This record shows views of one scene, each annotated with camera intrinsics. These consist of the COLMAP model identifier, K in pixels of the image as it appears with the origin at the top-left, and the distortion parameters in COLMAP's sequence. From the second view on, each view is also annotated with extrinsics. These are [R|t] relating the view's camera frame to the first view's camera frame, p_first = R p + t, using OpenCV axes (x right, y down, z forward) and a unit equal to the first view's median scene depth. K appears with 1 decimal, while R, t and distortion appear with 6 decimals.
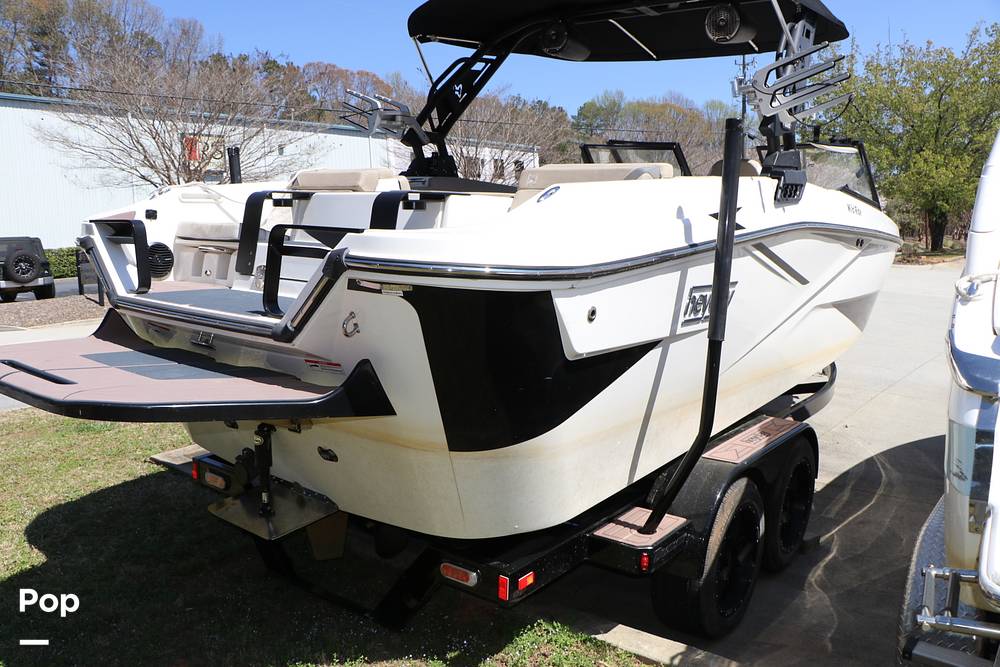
lens RADIAL K [[804.0, 0, 493.3], [0, 804.0, 331.7], [0, 0, 1]] dist [-0.188419, 0.149337]
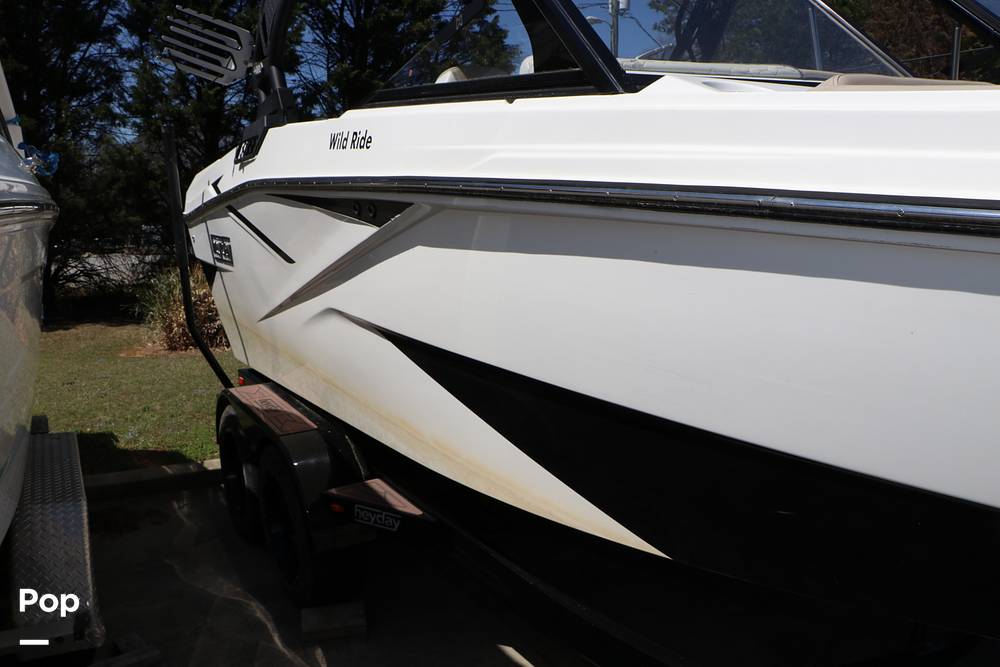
lens RADIAL K [[804.0, 0, 493.3], [0, 804.0, 331.7], [0, 0, 1]] dist [-0.188419, 0.149337]
pose [[-0.354542, 0.167794, -0.919861, 0.711301], [-0.103698, 0.970642, 0.217025, -0.124253], [0.929272, 0.172333, -0.326734, 0.990707]]
